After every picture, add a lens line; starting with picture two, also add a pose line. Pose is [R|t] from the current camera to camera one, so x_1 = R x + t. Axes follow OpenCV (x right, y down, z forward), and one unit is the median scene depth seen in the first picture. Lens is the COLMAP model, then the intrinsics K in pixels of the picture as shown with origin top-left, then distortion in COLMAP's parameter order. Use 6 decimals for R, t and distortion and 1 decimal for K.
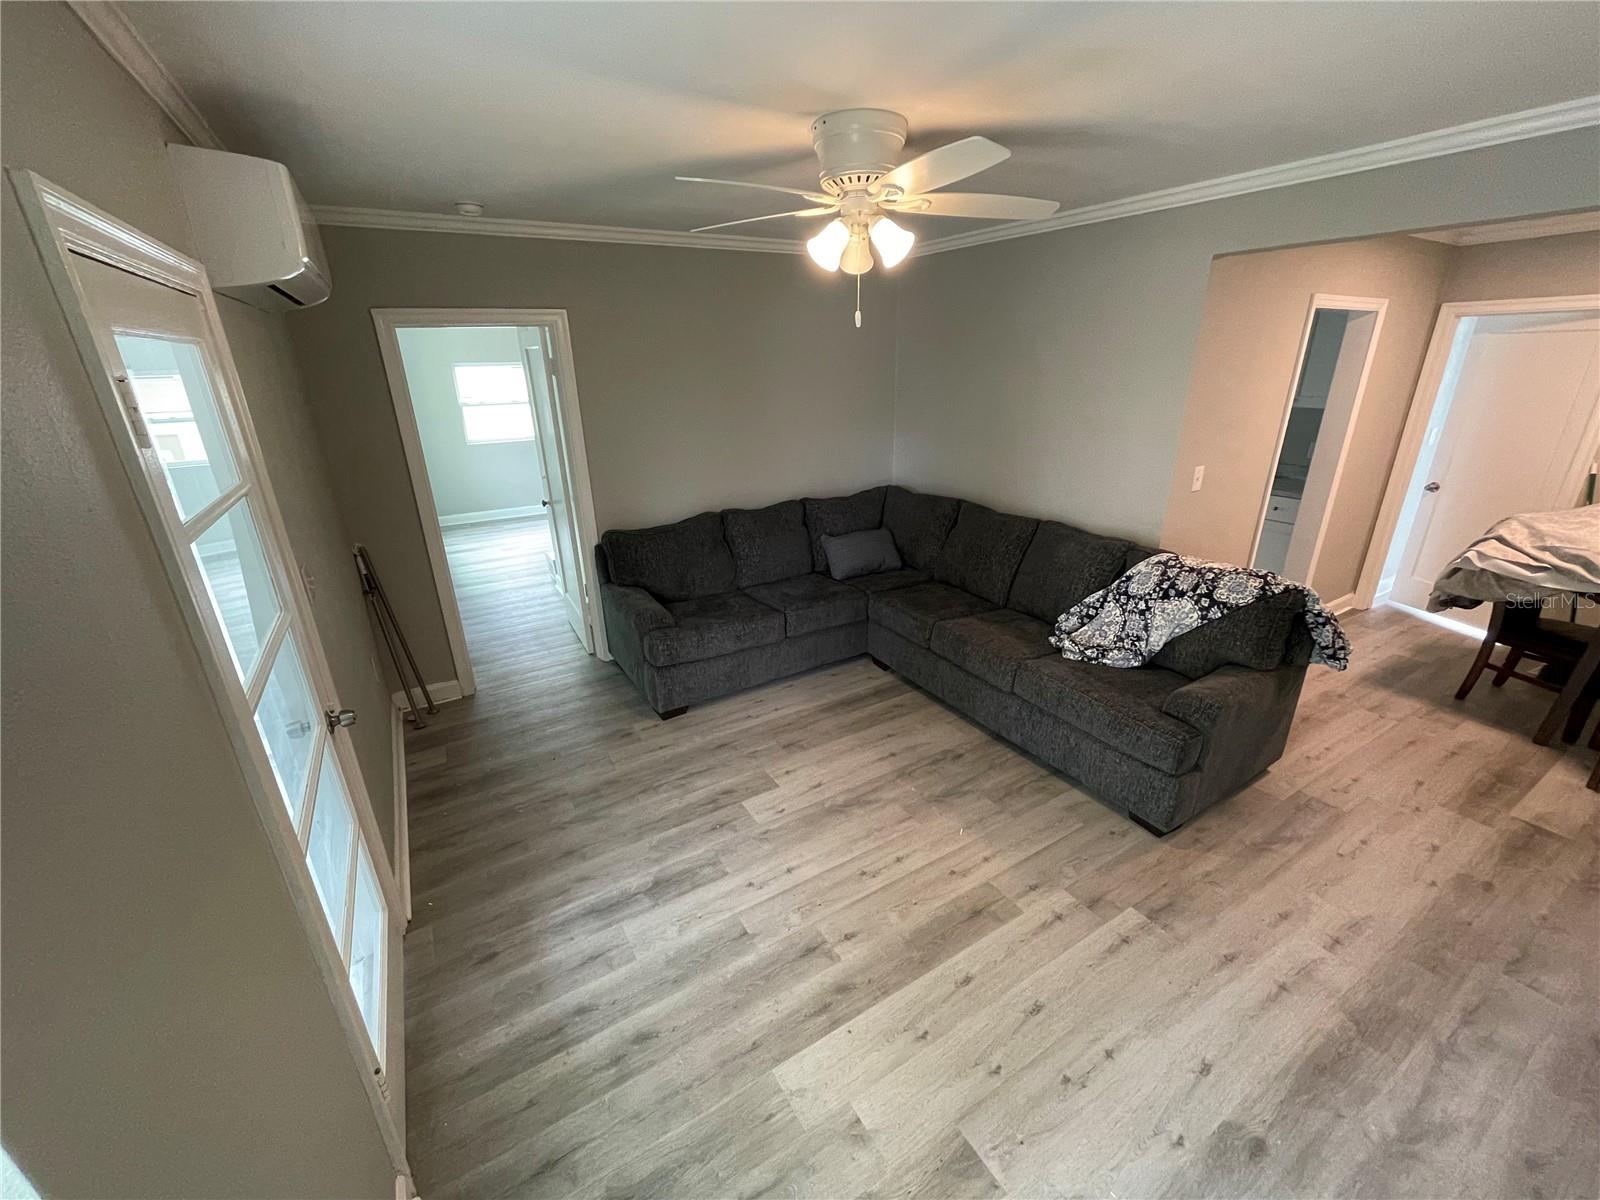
lens RADIAL K [[643.4, 0, 799.1], [0, 643.4, 605.1], [0, 0, 1]] dist [-0.000720, -0.000143]
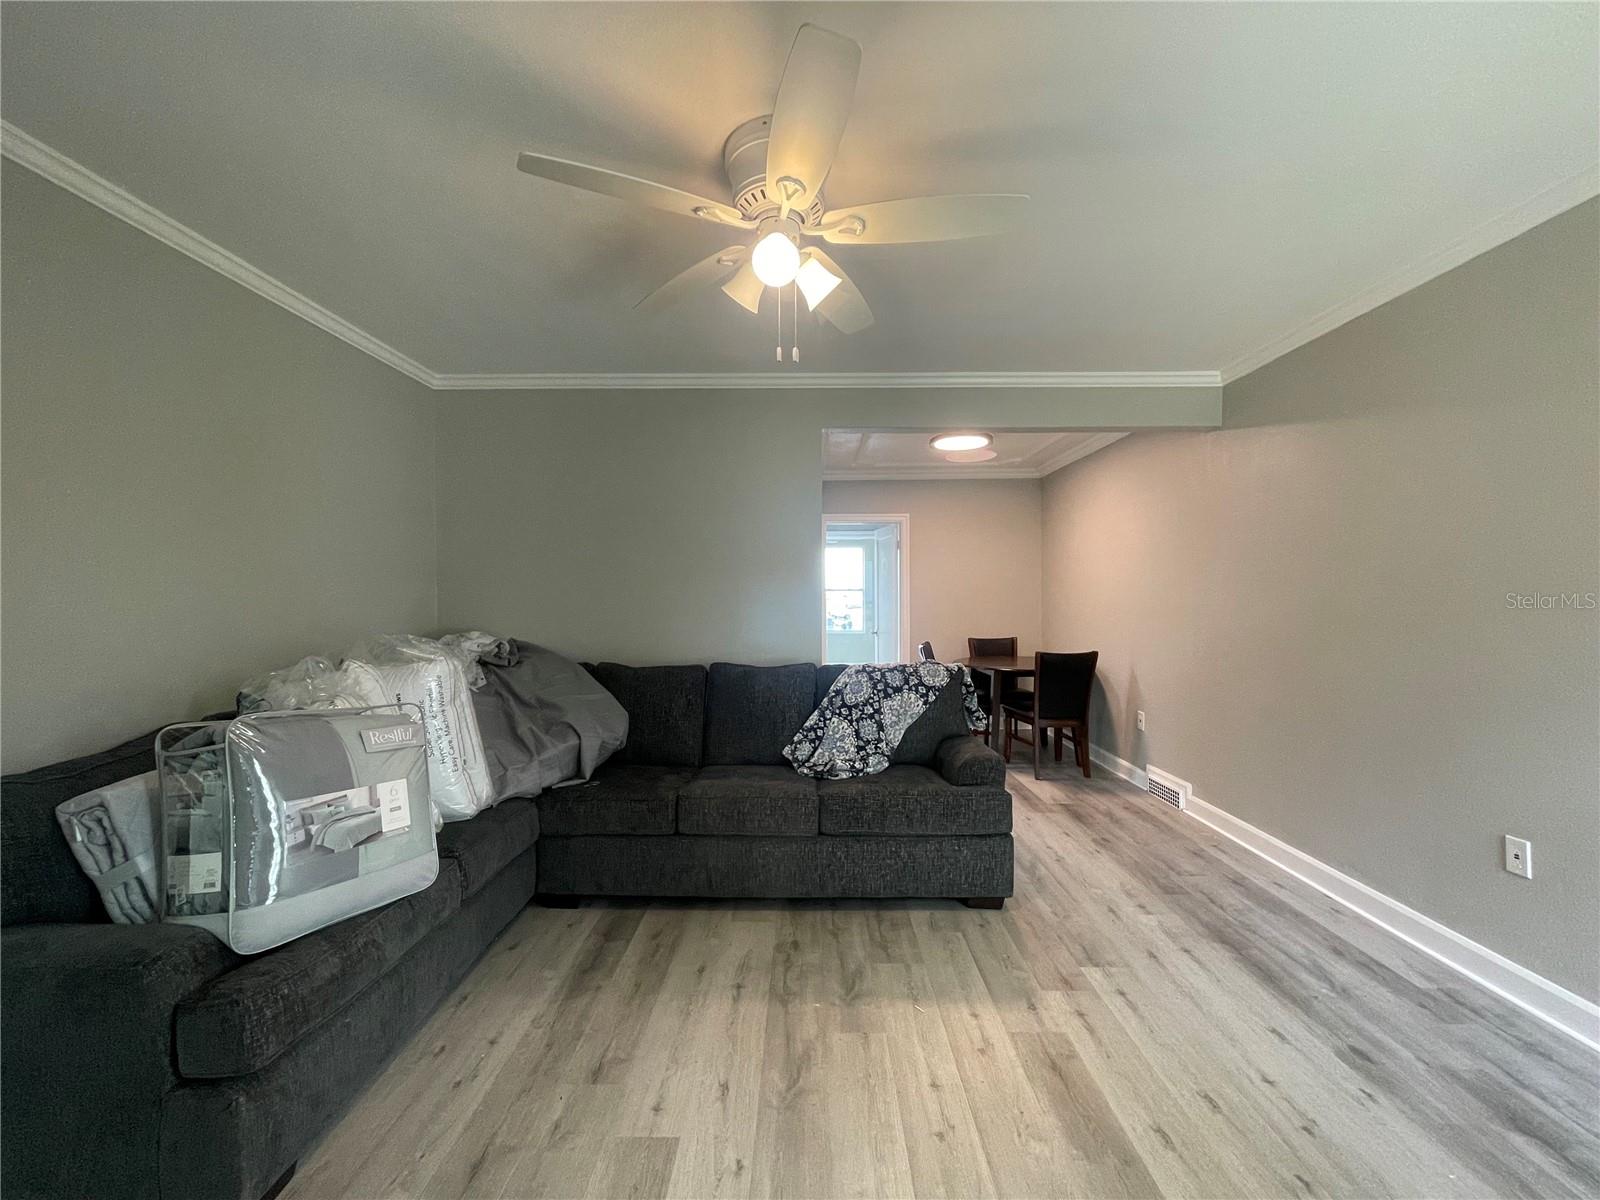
lens RADIAL K [[643.4, 0, 802.9], [0, 643.4, 601.1], [0, 0, 1]] dist [-0.000720, -0.000143]
pose [[0.521942, 0.011043, 0.852910, -0.437359], [0.300941, 0.933232, -0.196246, 0.008650], [-0.798130, 0.359105, 0.483769, 0.521730]]
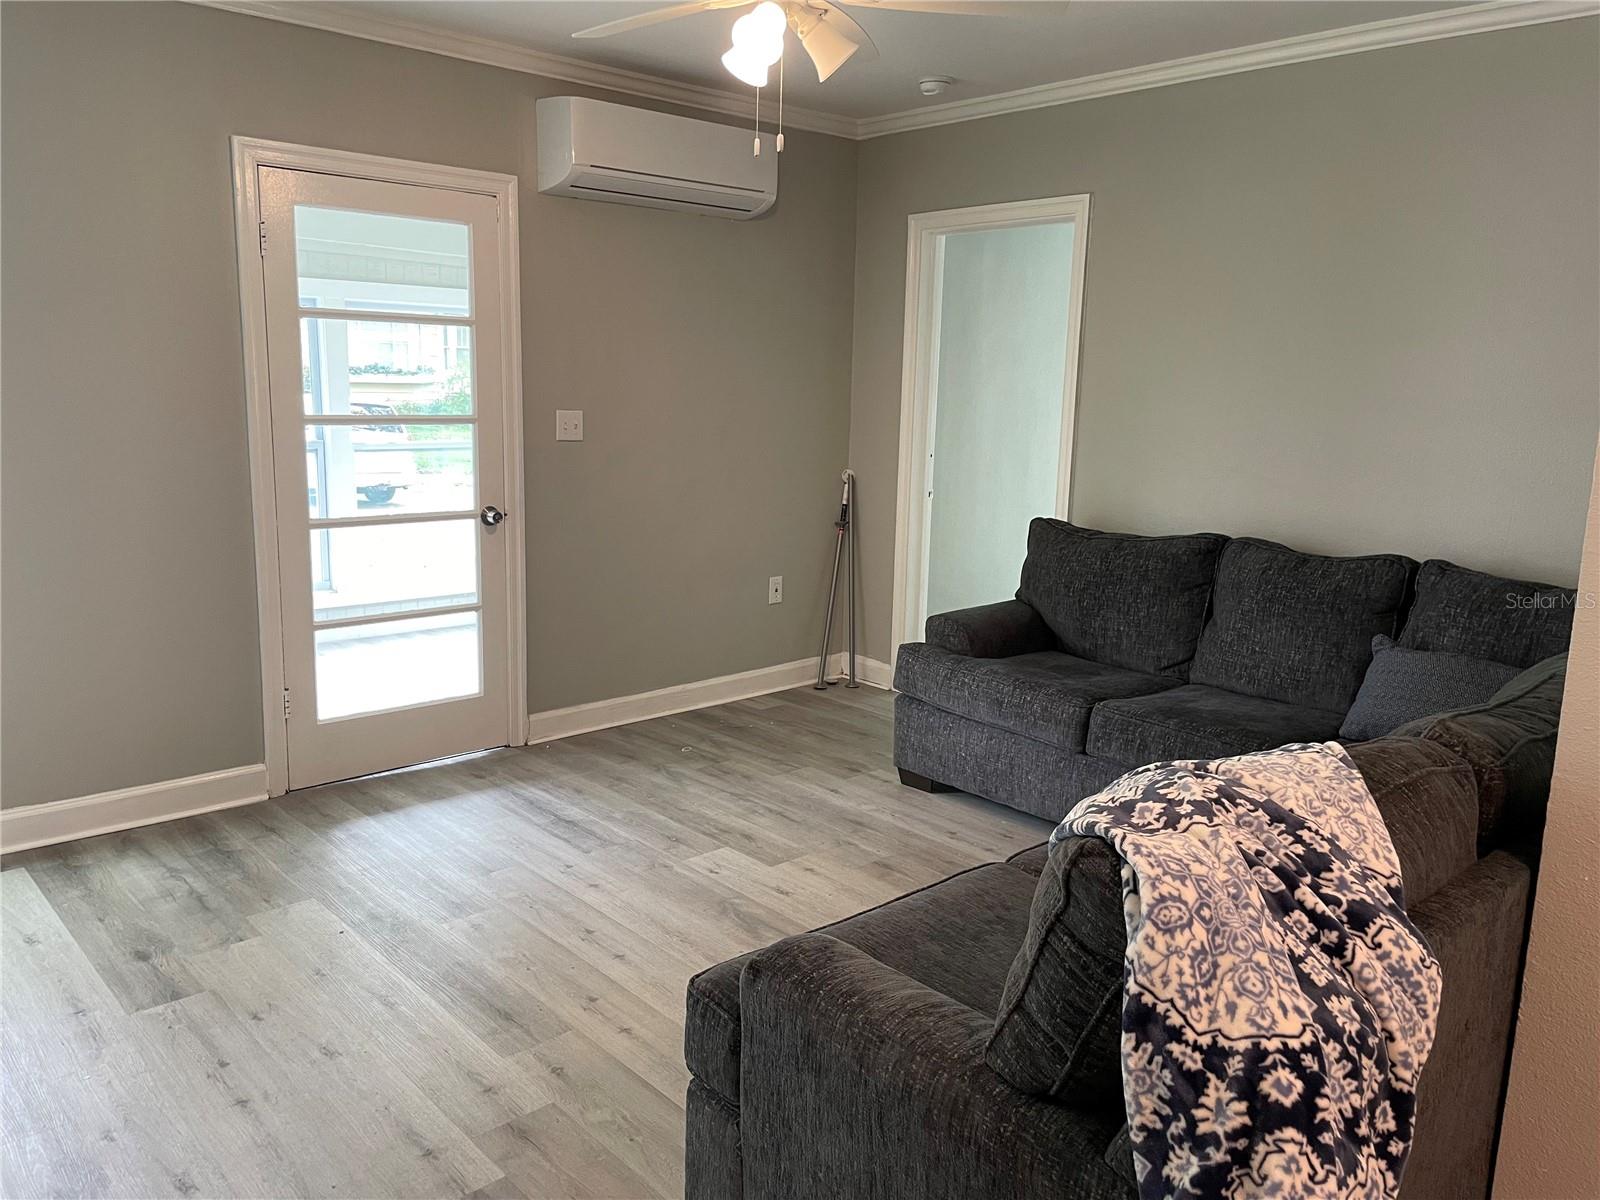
lens RADIAL K [[1220.9, 0, 802.9], [0, 1220.9, 593.6], [0, 0, 1]] dist [0.034813, -0.001531]
pose [[0.195355, 0.205887, -0.958878, 1.114212], [-0.375084, 0.919070, 0.120922, -0.130938], [0.906172, 0.336037, 0.256770, 0.636515]]
